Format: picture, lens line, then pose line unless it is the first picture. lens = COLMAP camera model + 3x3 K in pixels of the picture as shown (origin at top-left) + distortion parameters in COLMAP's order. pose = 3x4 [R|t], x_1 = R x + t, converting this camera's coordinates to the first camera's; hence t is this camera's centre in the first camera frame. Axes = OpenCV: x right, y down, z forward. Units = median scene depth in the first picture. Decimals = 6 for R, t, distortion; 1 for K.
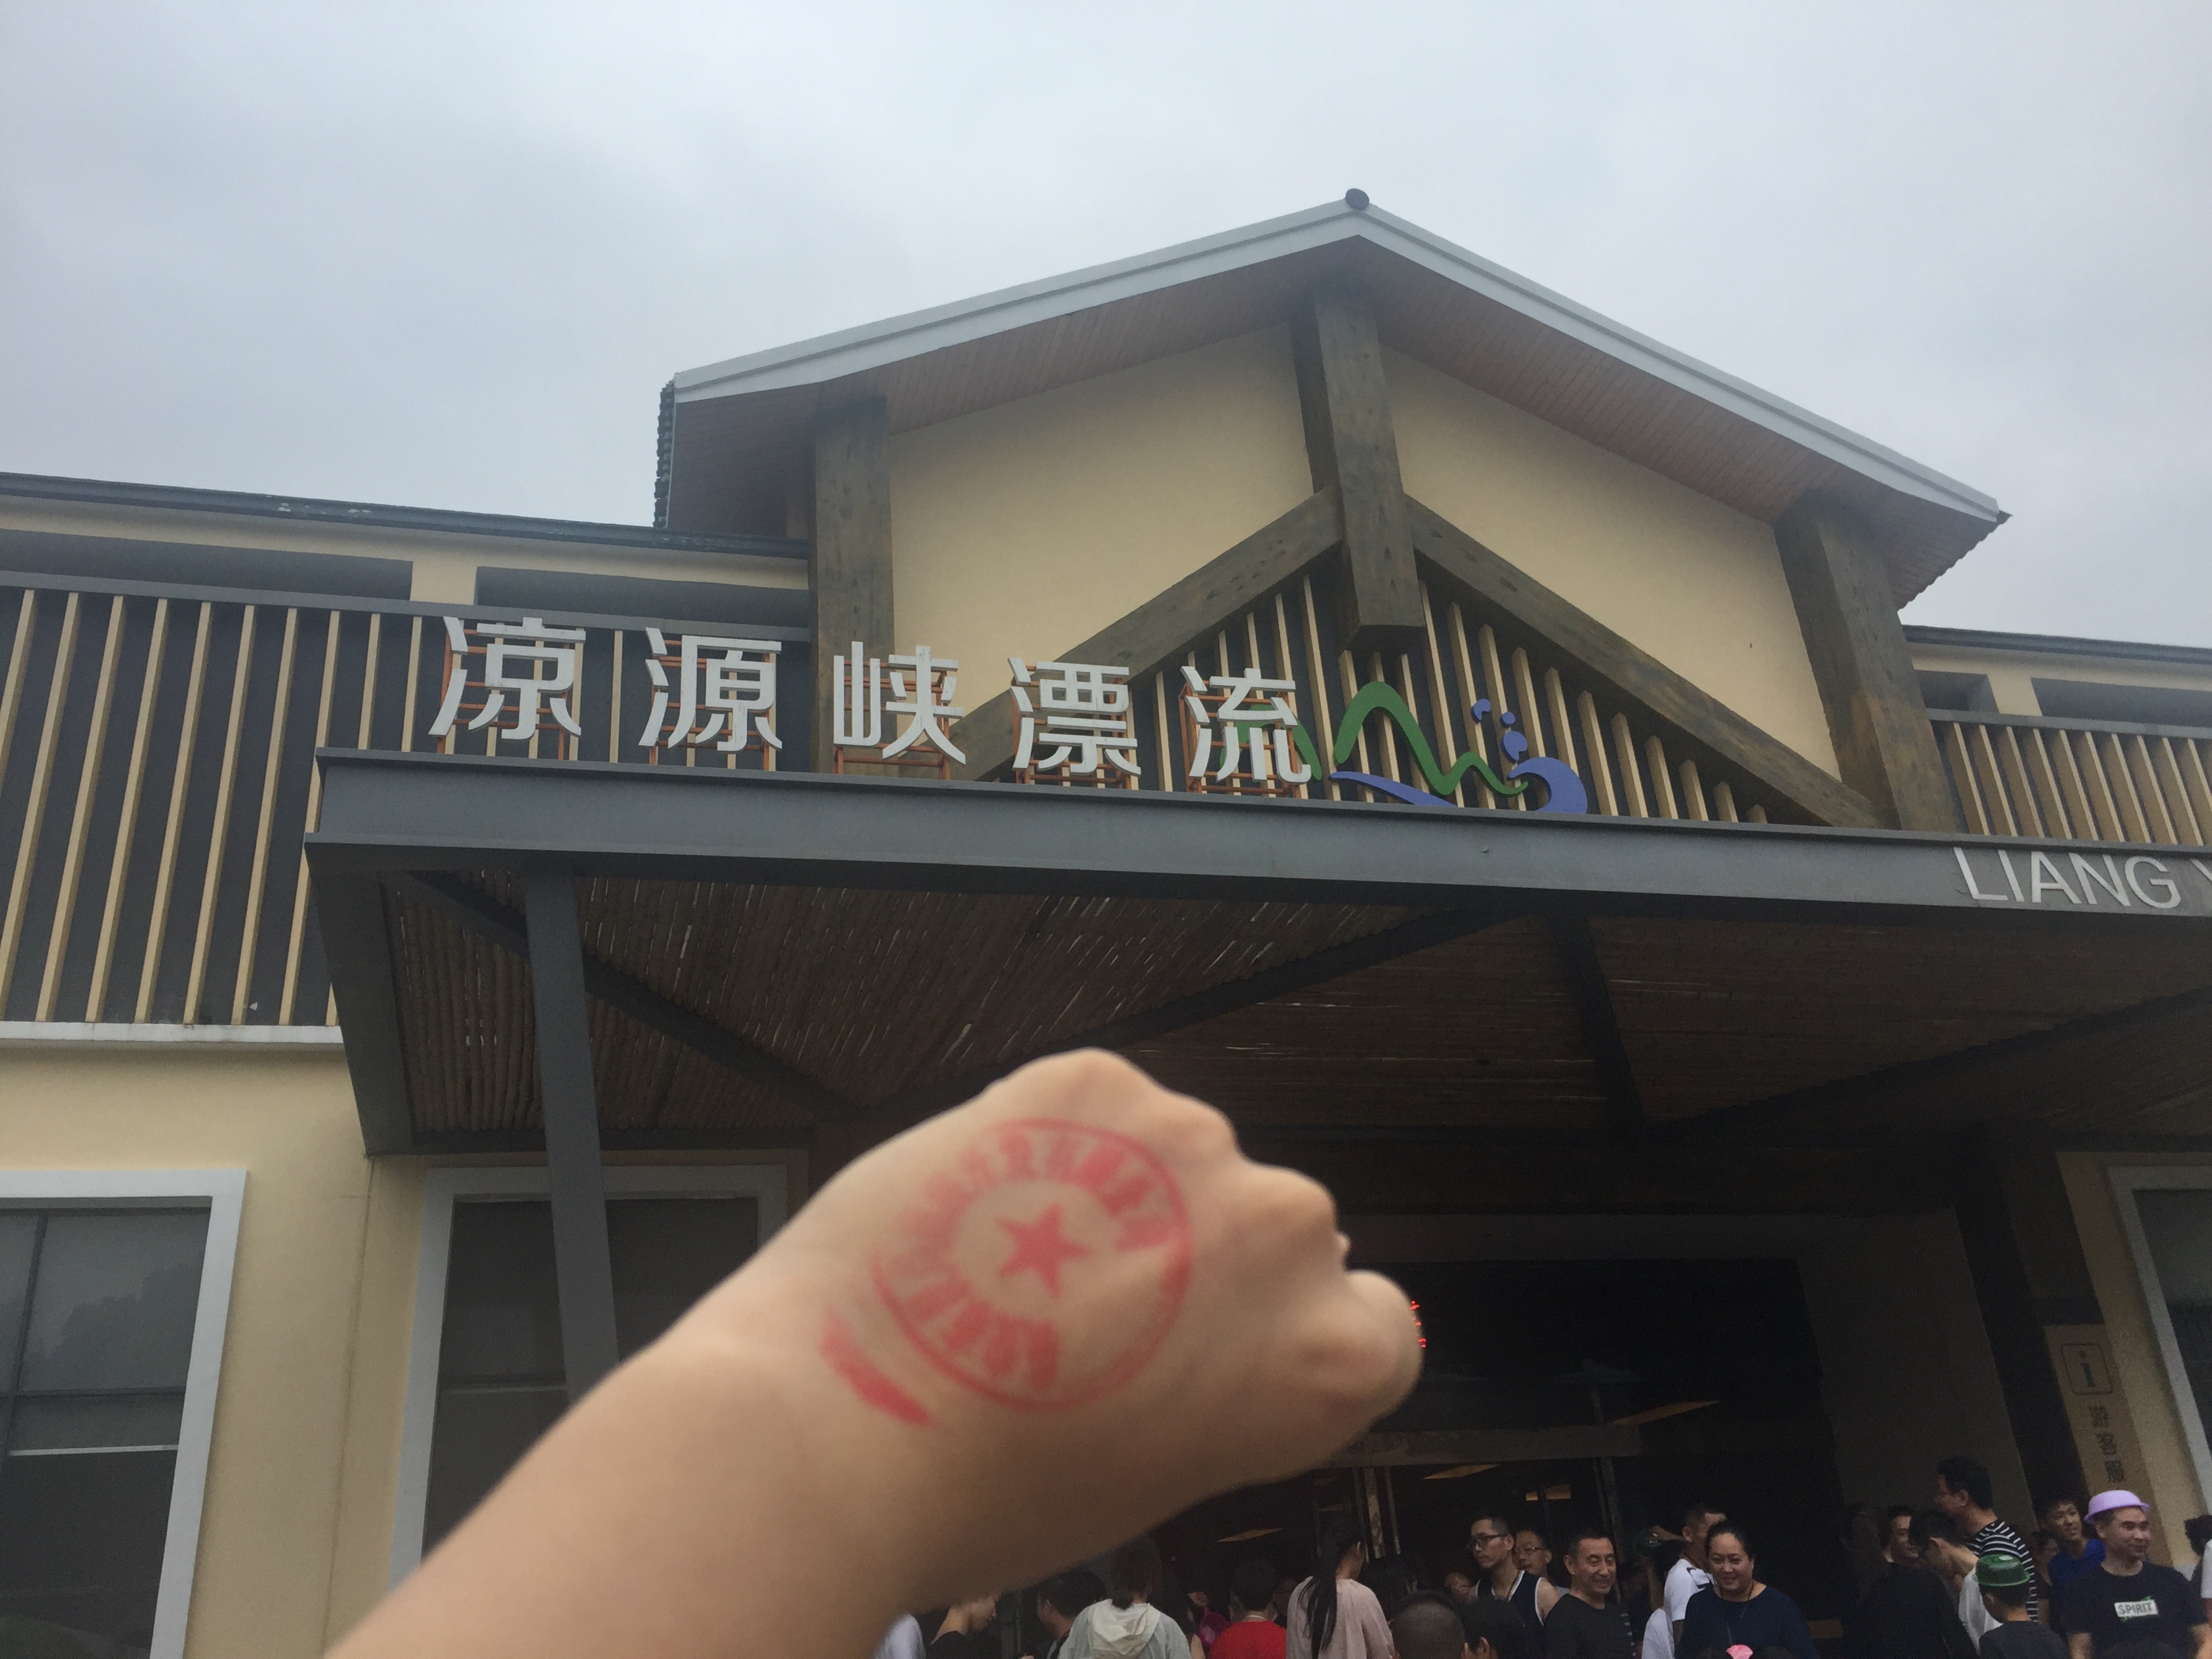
lens RADIAL K [[1989.8, 0, 1104.1], [0, 1989.8, 760.1], [0, 0, 1]] dist [0.098096, -0.163858]
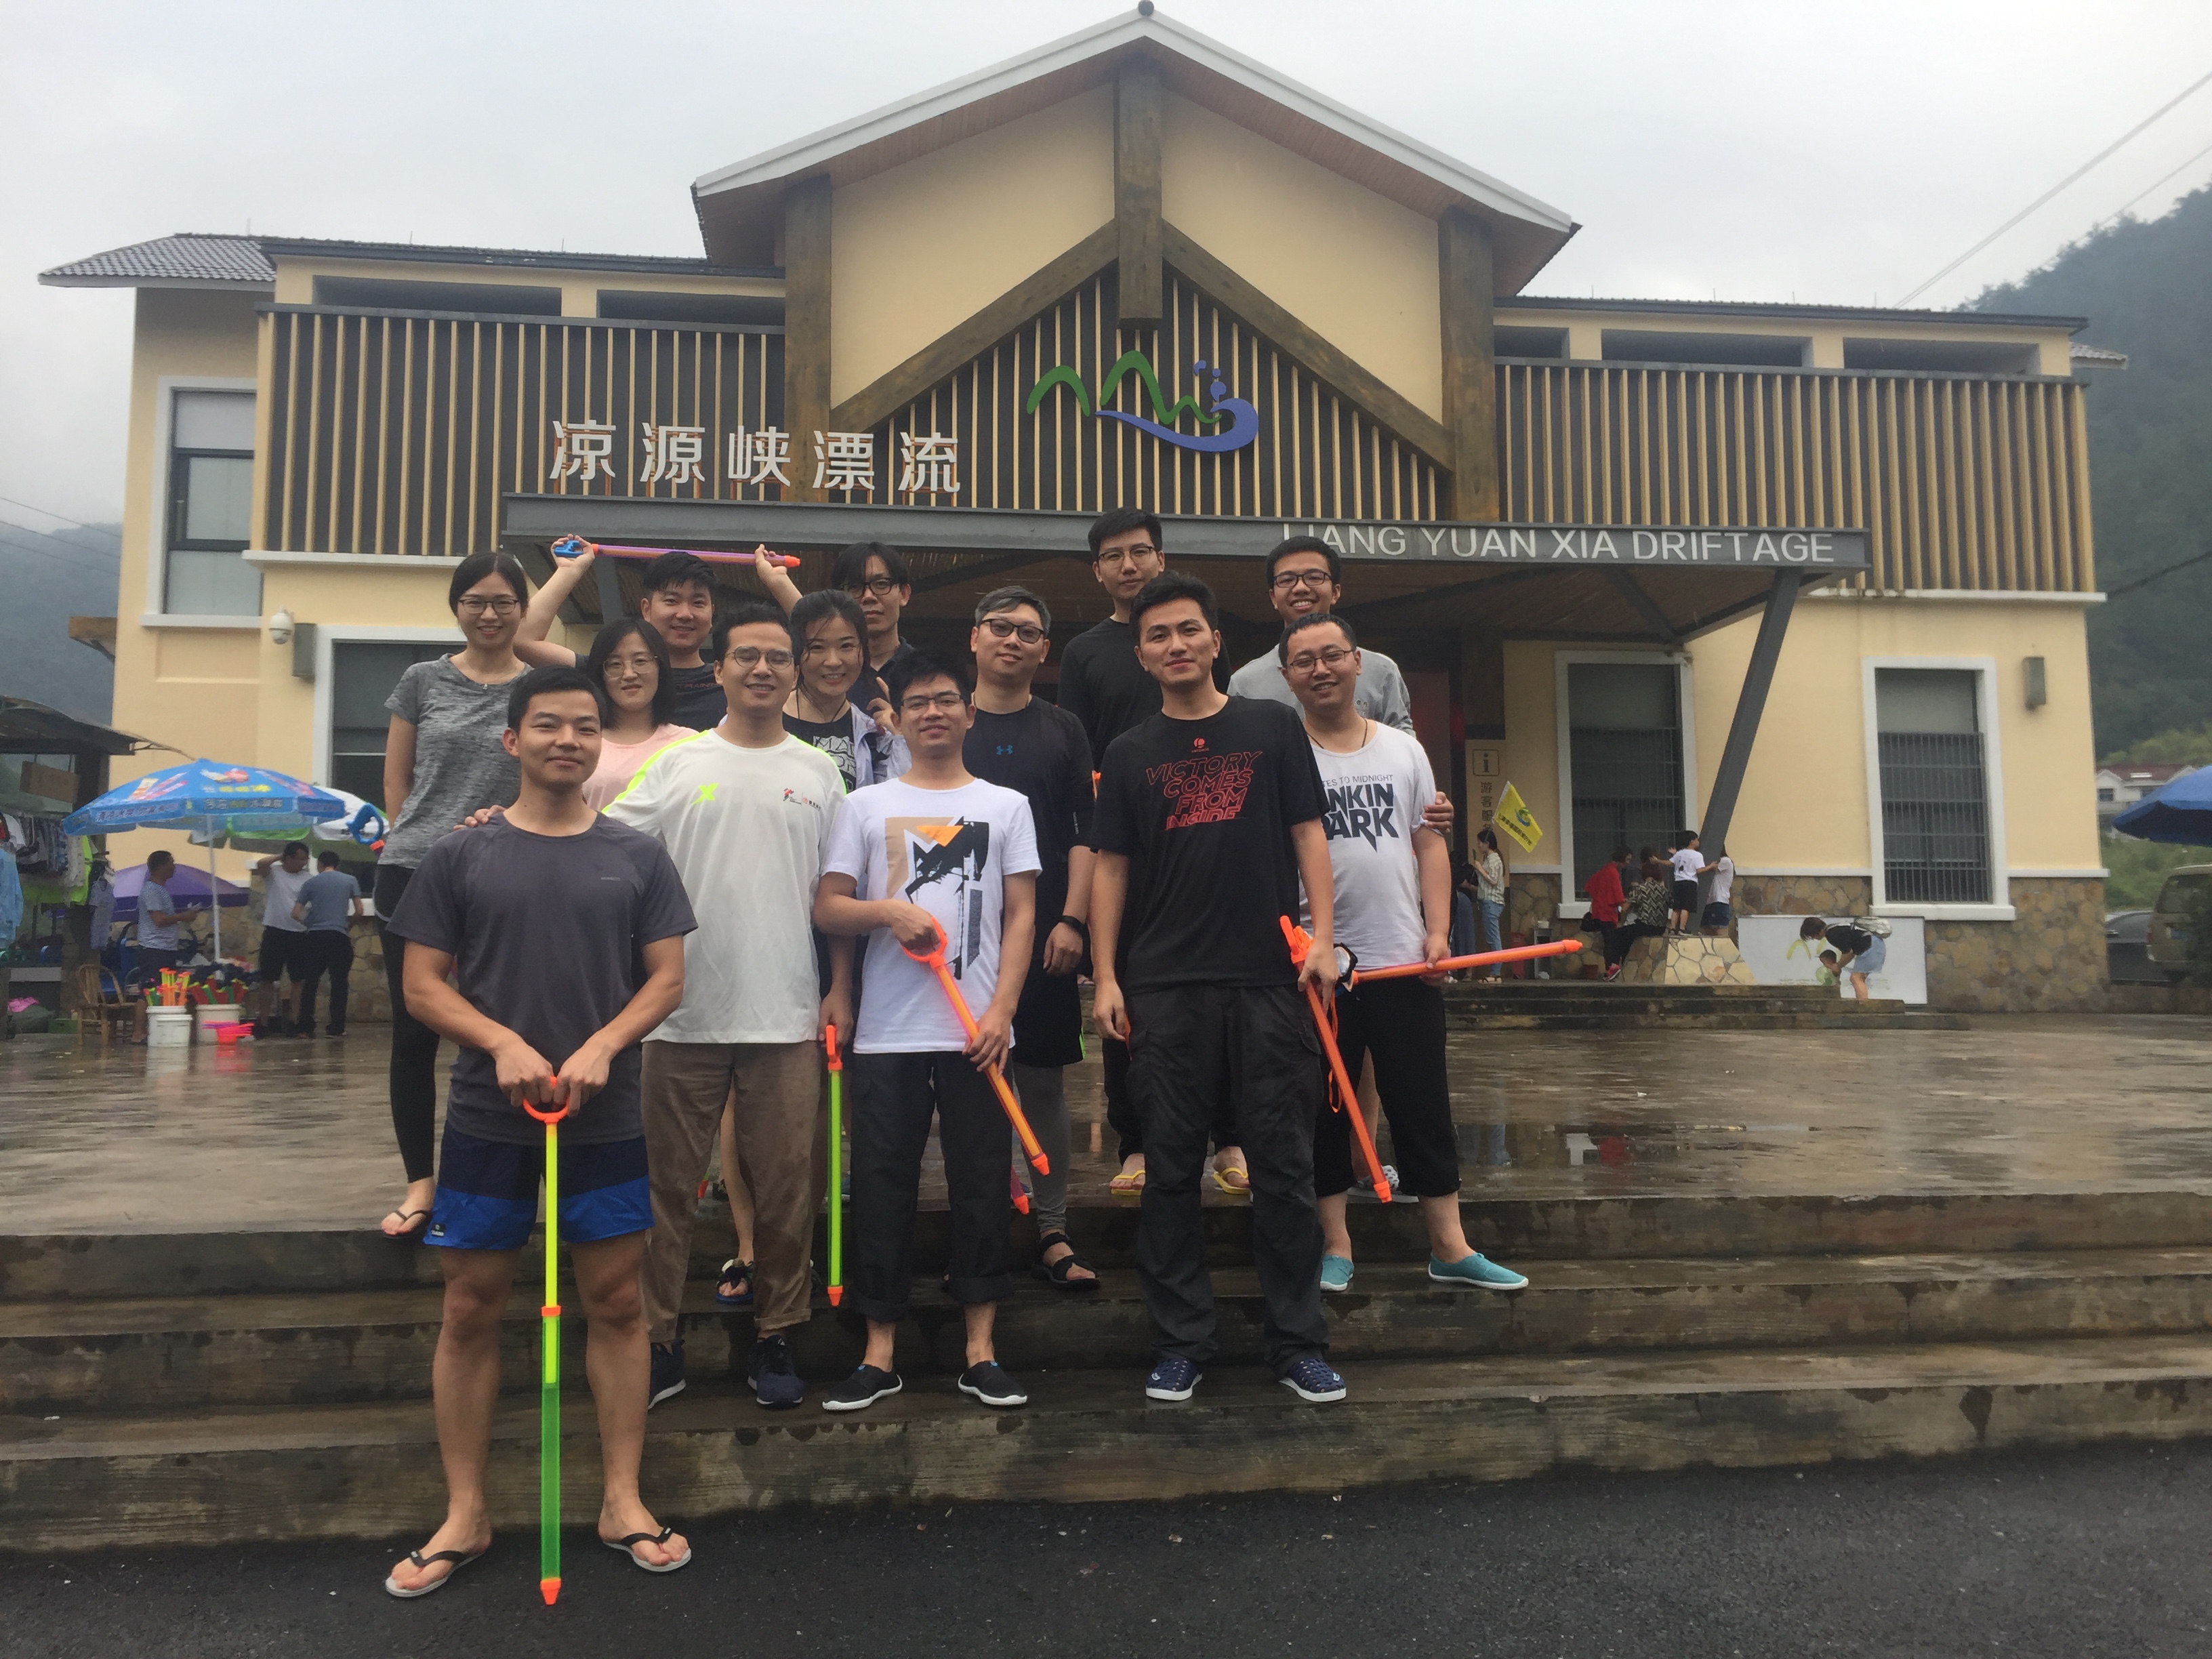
lens RADIAL K [[1850.9, 0, 1093.1], [0, 1850.9, 826.3], [0, 0, 1]] dist [0.084670, -0.111267]
pose [[0.992516, 0.054890, -0.109087, 0.390776], [-0.012173, 0.933310, 0.358865, -0.299355], [0.121510, -0.354851, 0.926993, -0.768445]]
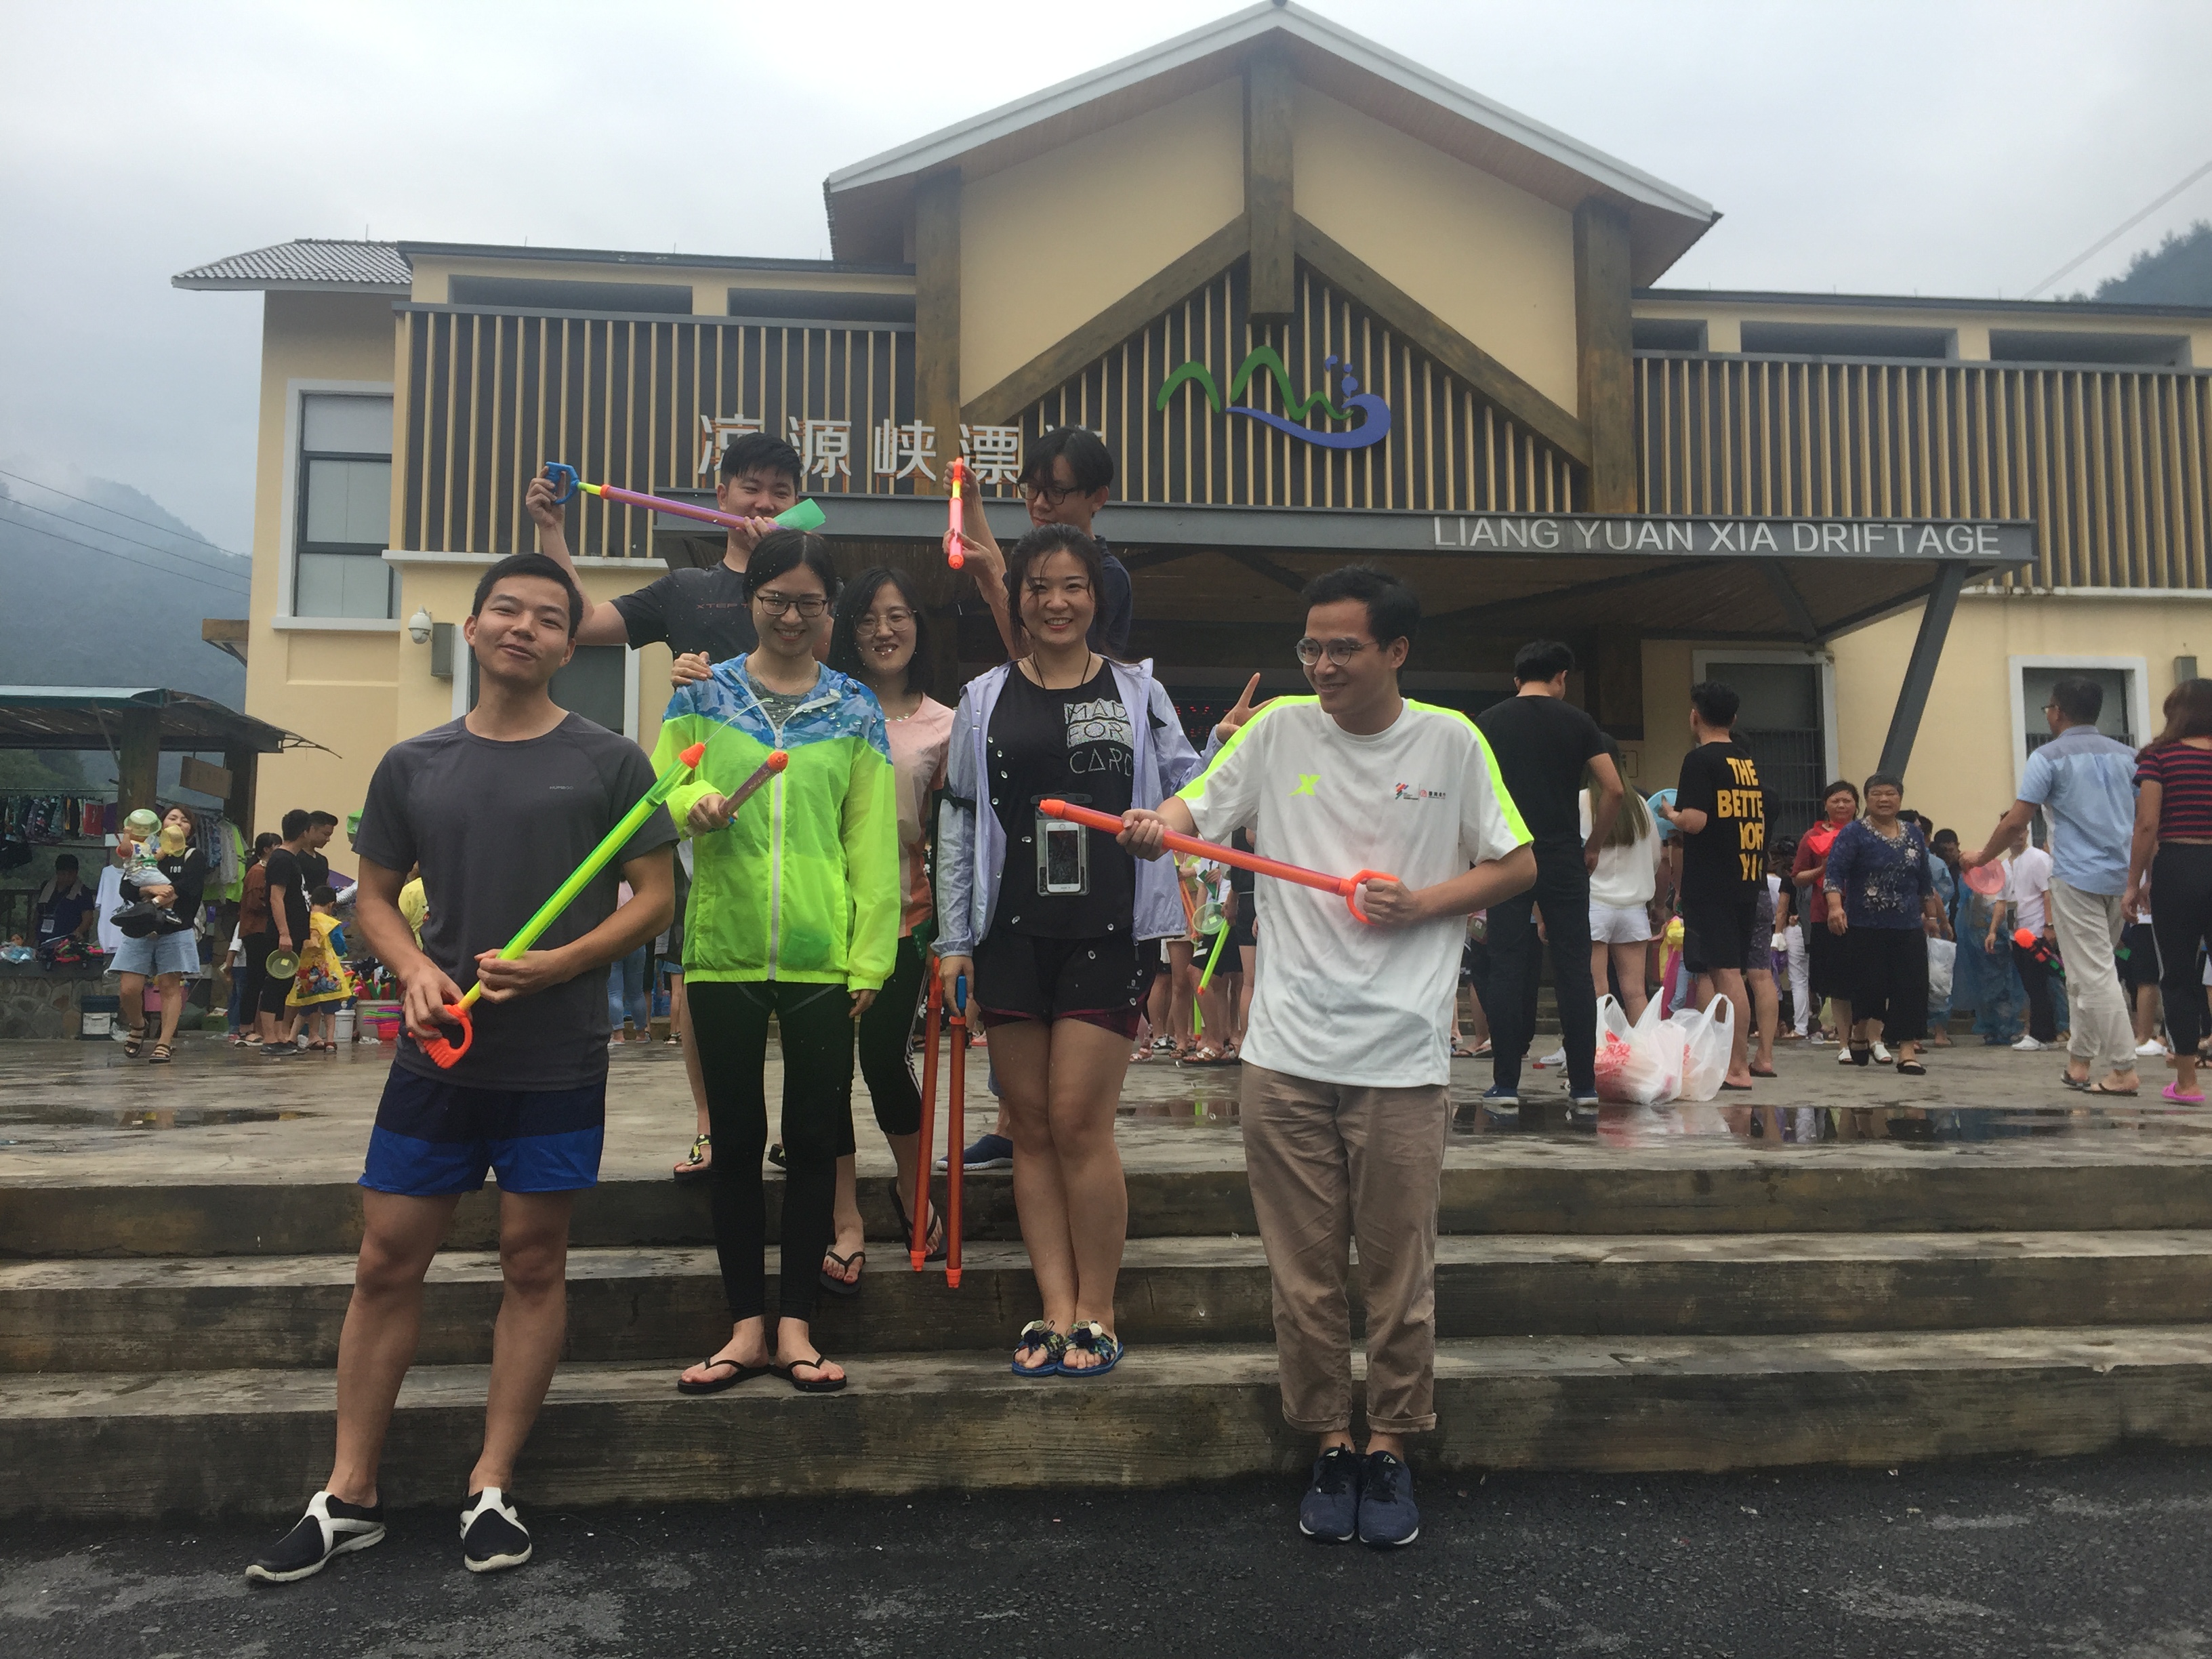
lens RADIAL K [[1850.6, 0, 1103.5], [0, 1850.6, 855.0], [0, 0, 1]] dist [0.087530, -0.126877]
pose [[0.988853, 0.057316, -0.137420, 0.319241], [-0.003135, 0.930750, 0.365644, -0.277670], [0.148861, -0.361137, 0.920554, -0.764156]]
